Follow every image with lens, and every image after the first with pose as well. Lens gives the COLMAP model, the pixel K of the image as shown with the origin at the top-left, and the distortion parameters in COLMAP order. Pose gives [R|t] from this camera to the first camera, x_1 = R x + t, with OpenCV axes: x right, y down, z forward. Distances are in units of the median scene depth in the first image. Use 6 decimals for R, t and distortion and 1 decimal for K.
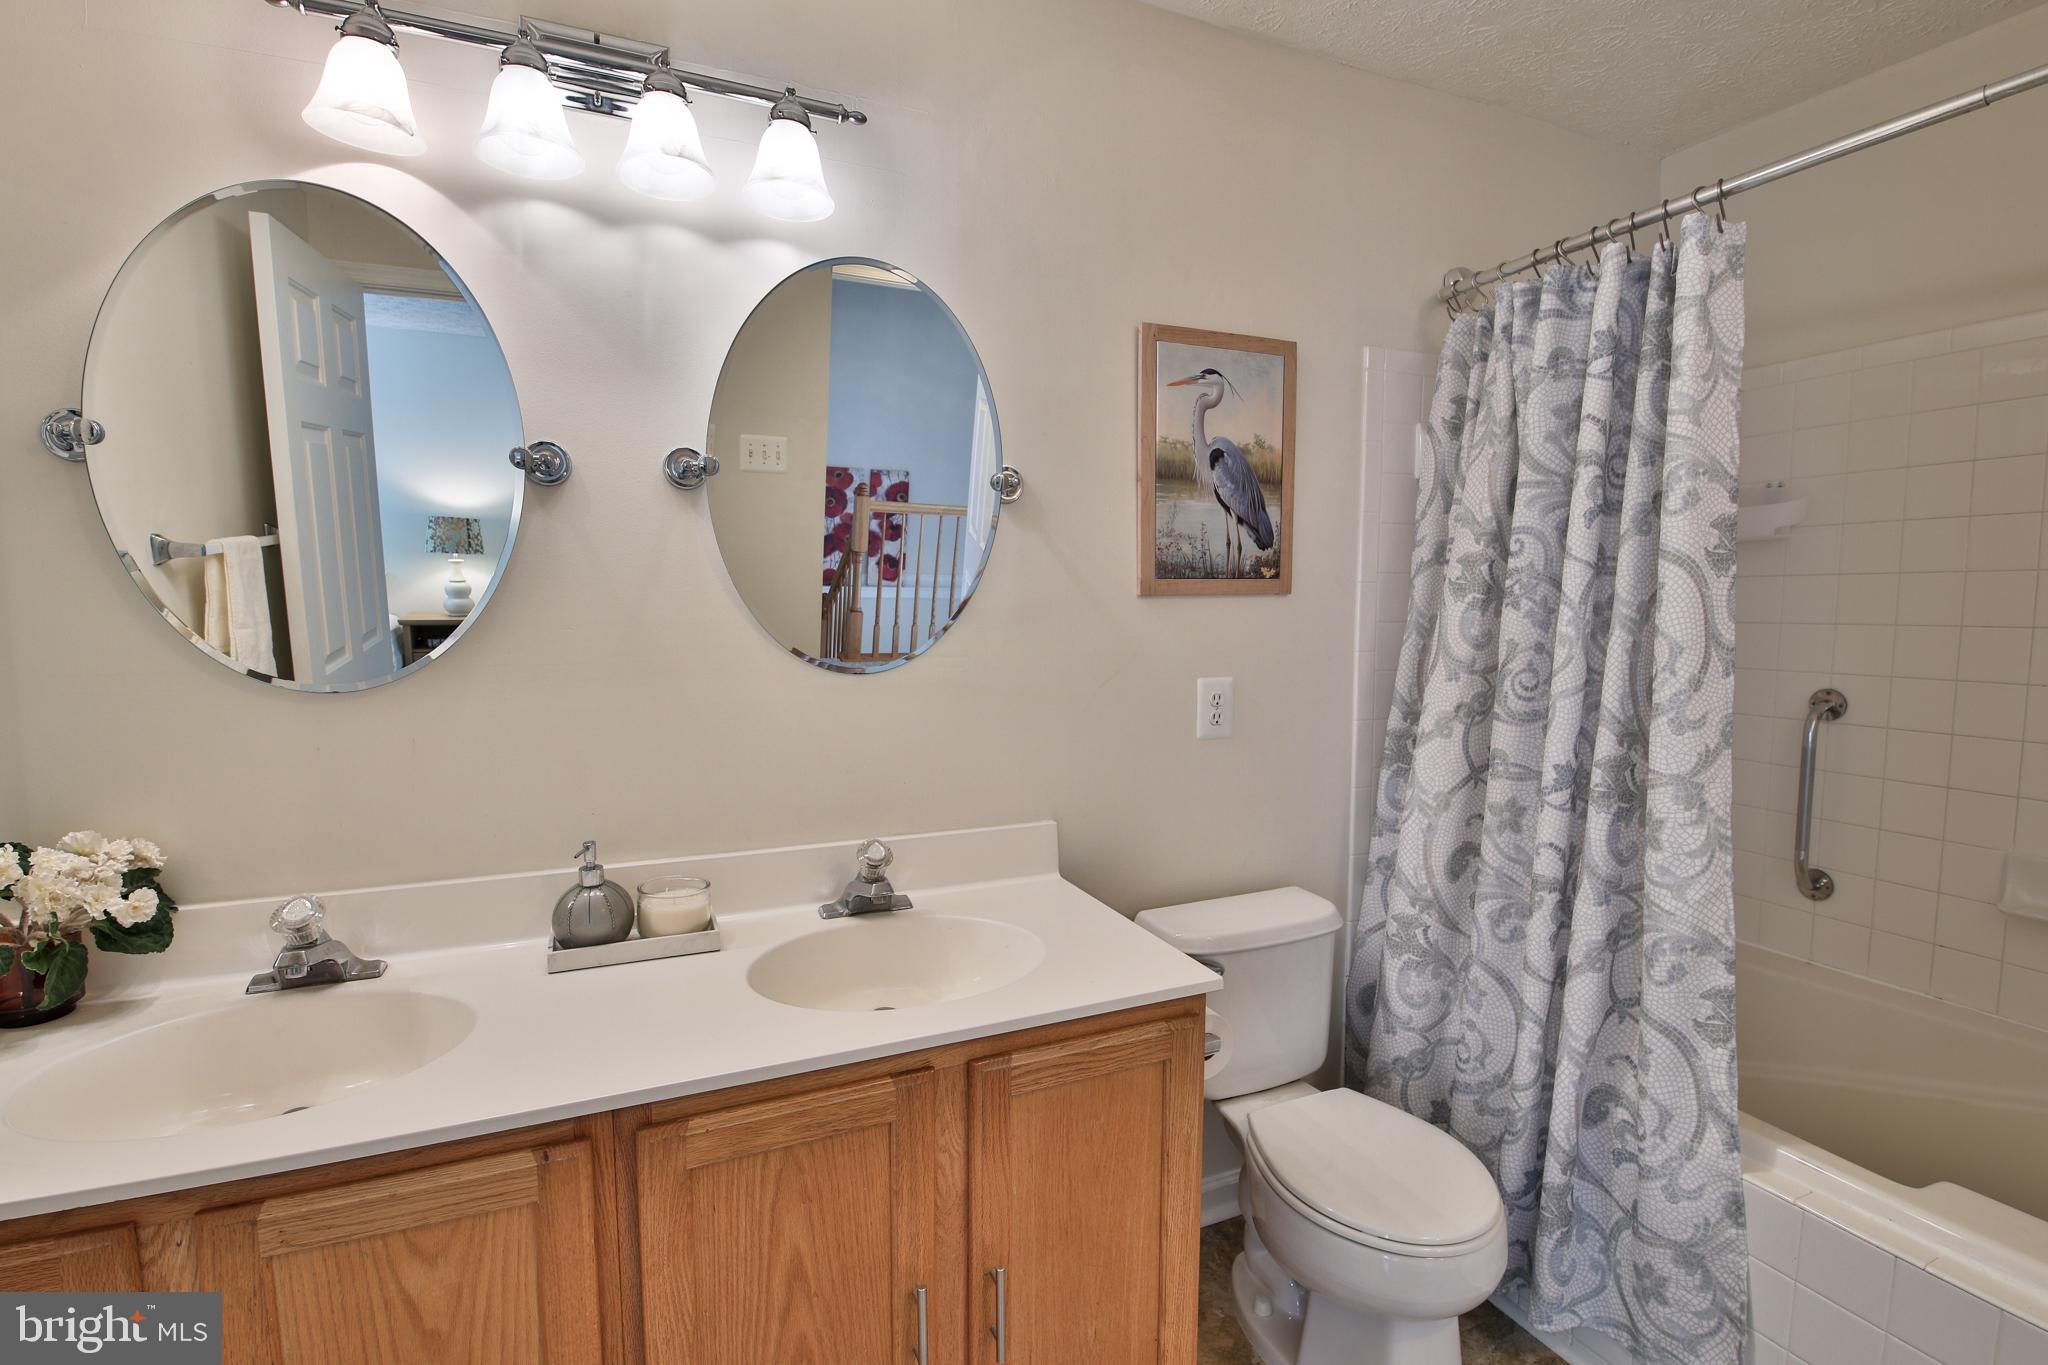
lens RADIAL K [[945.0, 0, 1022.6], [0, 945.0, 689.2], [0, 0, 1]] dist [-0.005444, -0.008781]
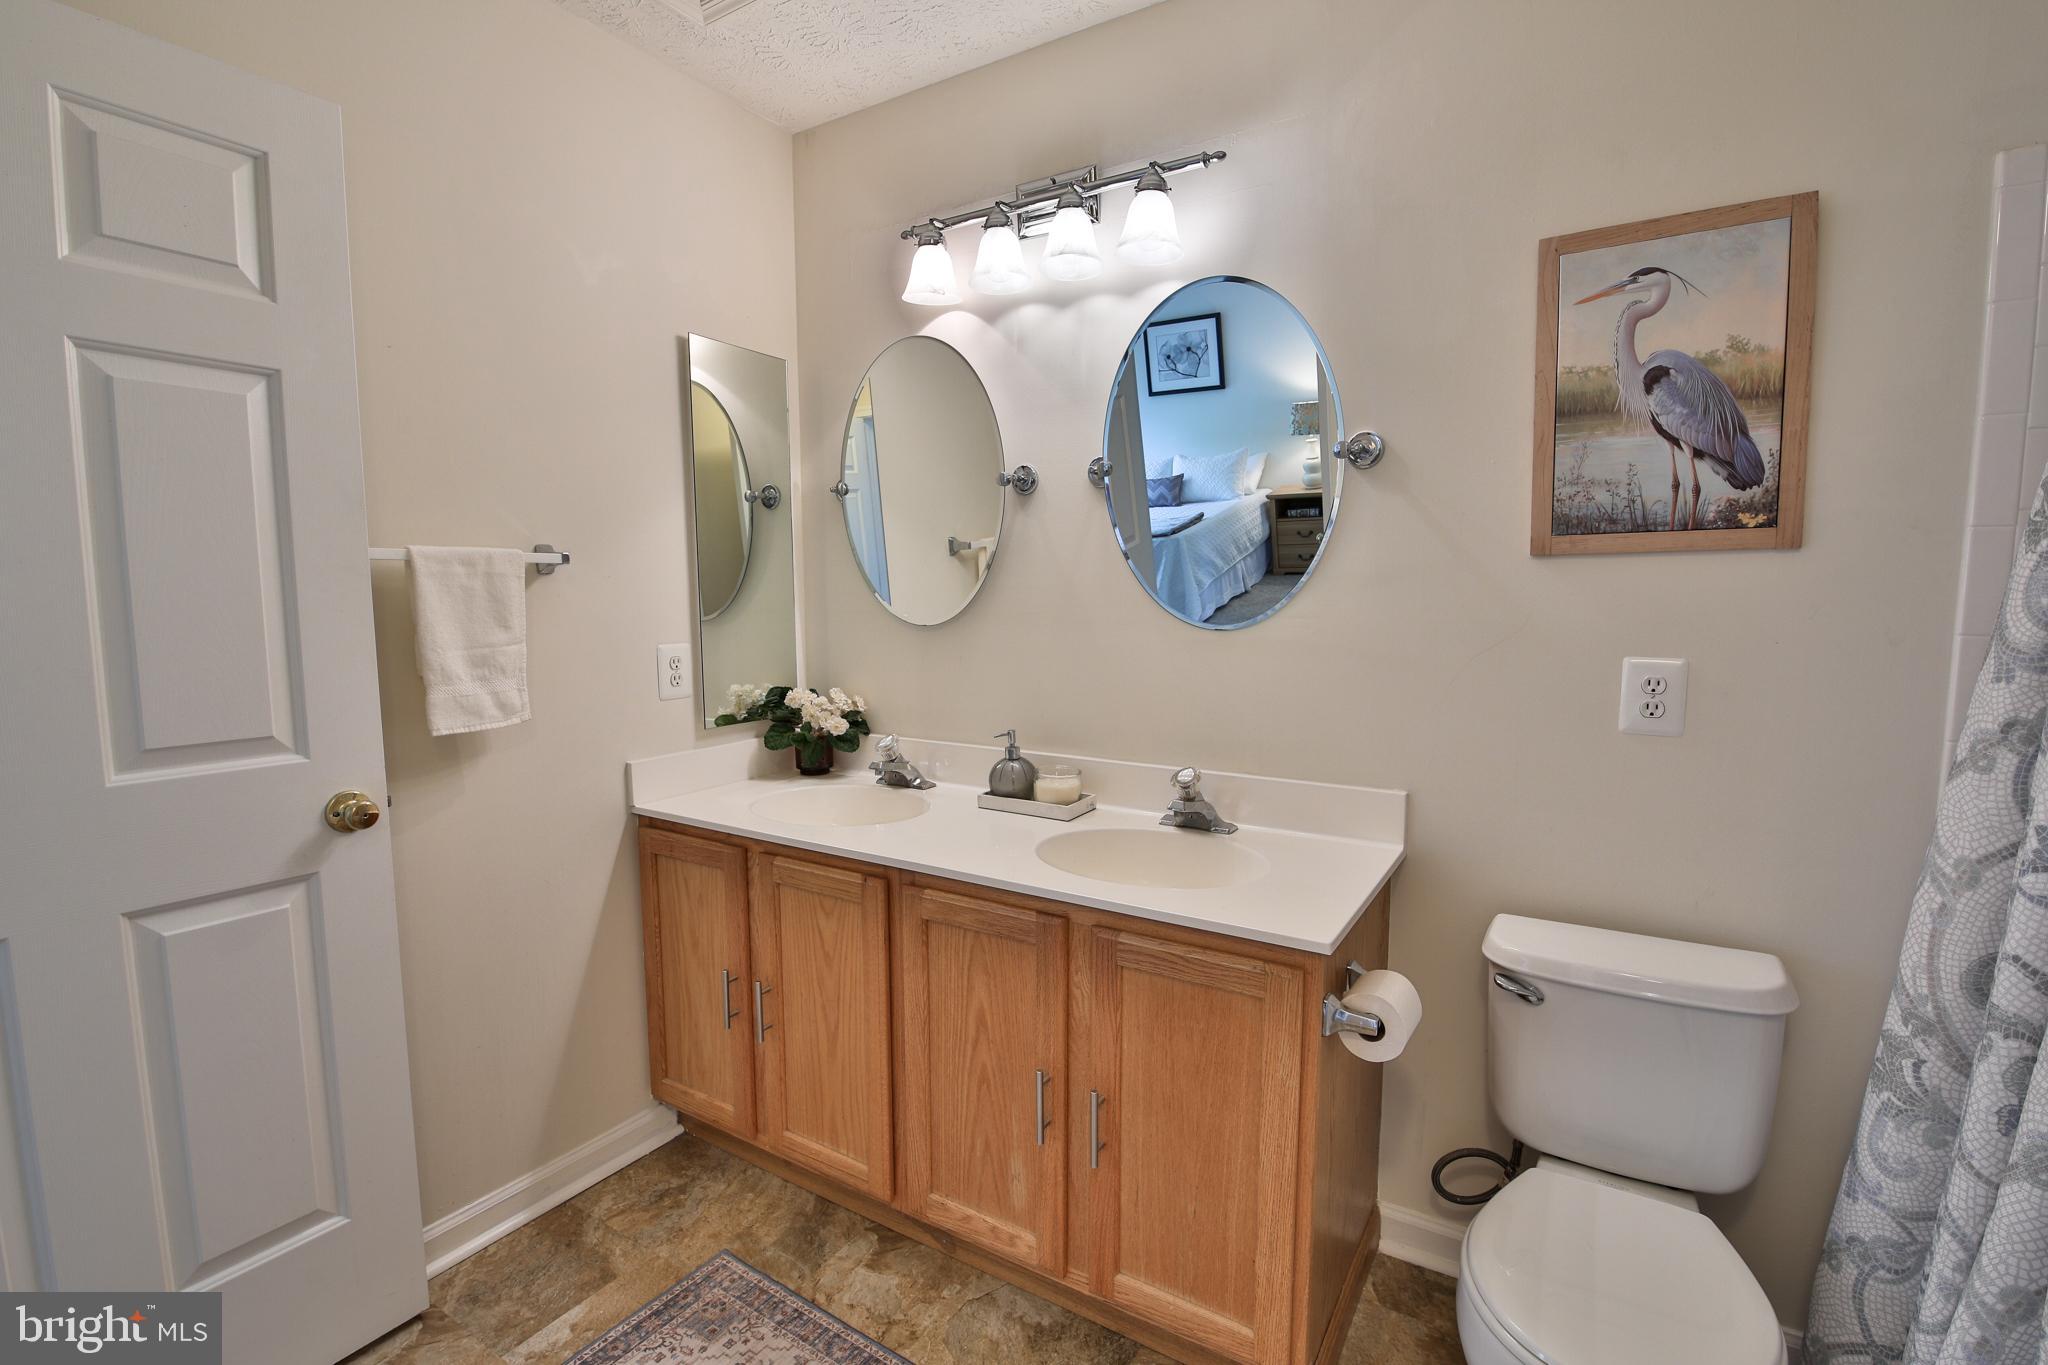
lens RADIAL K [[945.0, 0, 1028.8], [0, 945.0, 691.2], [0, 0, 1]] dist [-0.005444, -0.008781]
pose [[0.548217, 0.088807, -0.831608, 0.603336], [-0.068544, 0.995772, 0.061152, 0.003614], [0.833523, 0.023477, 0.551986, 0.137003]]
